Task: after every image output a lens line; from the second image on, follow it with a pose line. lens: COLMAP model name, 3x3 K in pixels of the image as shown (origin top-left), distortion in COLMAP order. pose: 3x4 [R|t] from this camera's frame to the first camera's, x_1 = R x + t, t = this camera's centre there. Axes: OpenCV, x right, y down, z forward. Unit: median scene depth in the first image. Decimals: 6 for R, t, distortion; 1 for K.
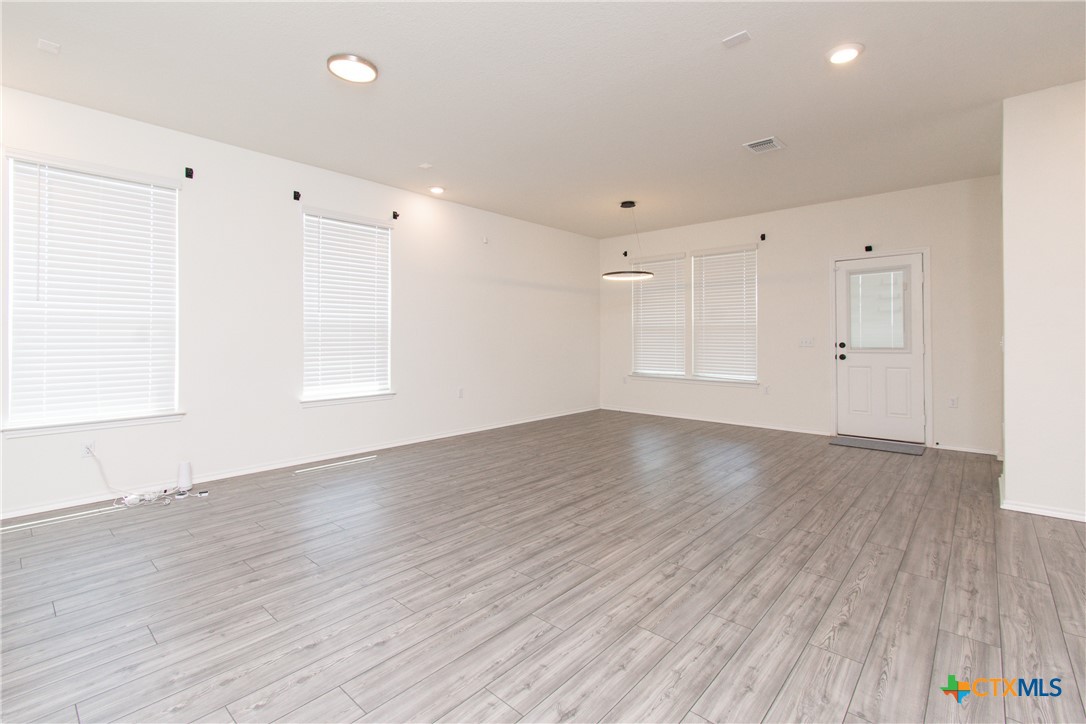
lens RADIAL K [[492.5, 0, 541.2], [0, 492.5, 359.9], [0, 0, 1]] dist [0.003215, -0.001711]
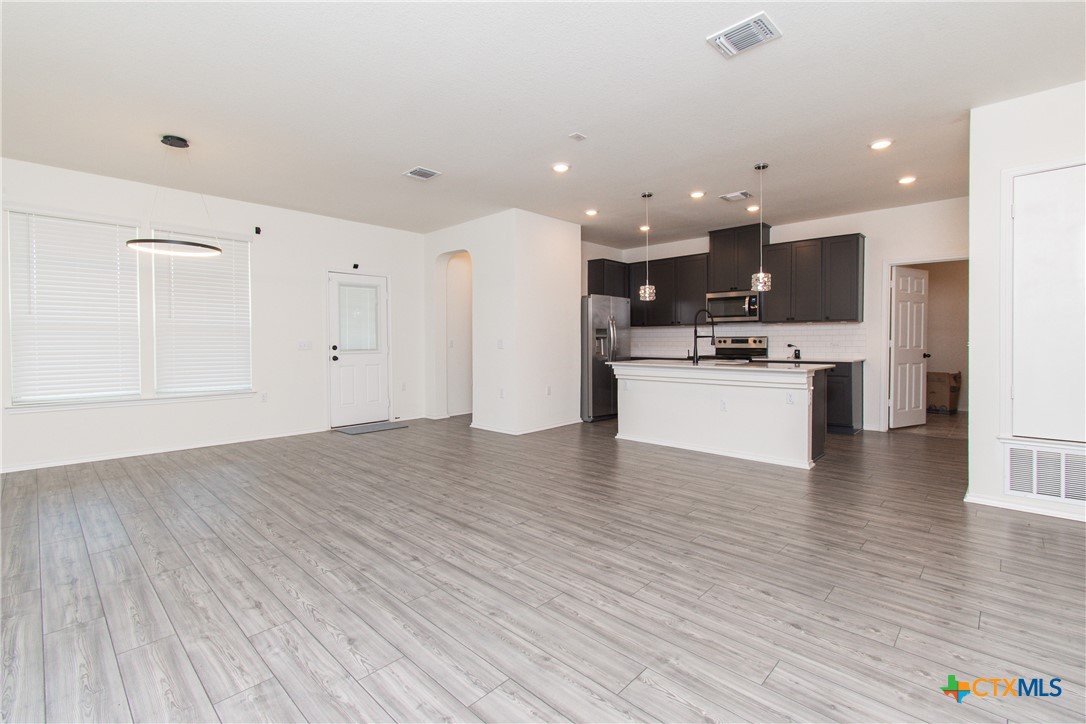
lens RADIAL K [[492.5, 0, 551.3], [0, 492.5, 357.0], [0, 0, 1]] dist [0.003215, -0.001711]
pose [[0.014687, -0.032768, 0.999355, -0.961092], [0.047510, 0.998357, 0.032037, -0.039689], [-0.998763, 0.047009, 0.016219, 0.936327]]
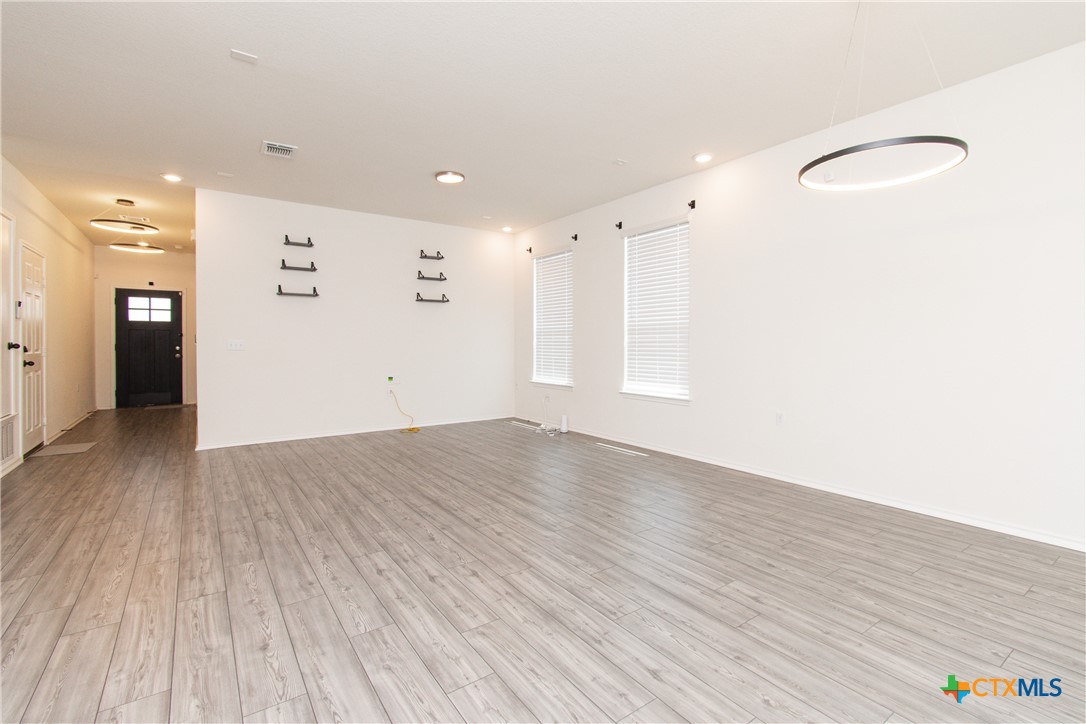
lens RADIAL K [[492.5, 0, 541.6], [0, 492.5, 343.4], [0, 0, 1]] dist [0.003215, -0.001711]
pose [[-0.221294, 0.005986, -0.975189, 1.155788], [-0.042587, 0.998968, 0.015796, -0.071627], [0.974277, 0.045026, -0.220811, 1.644712]]
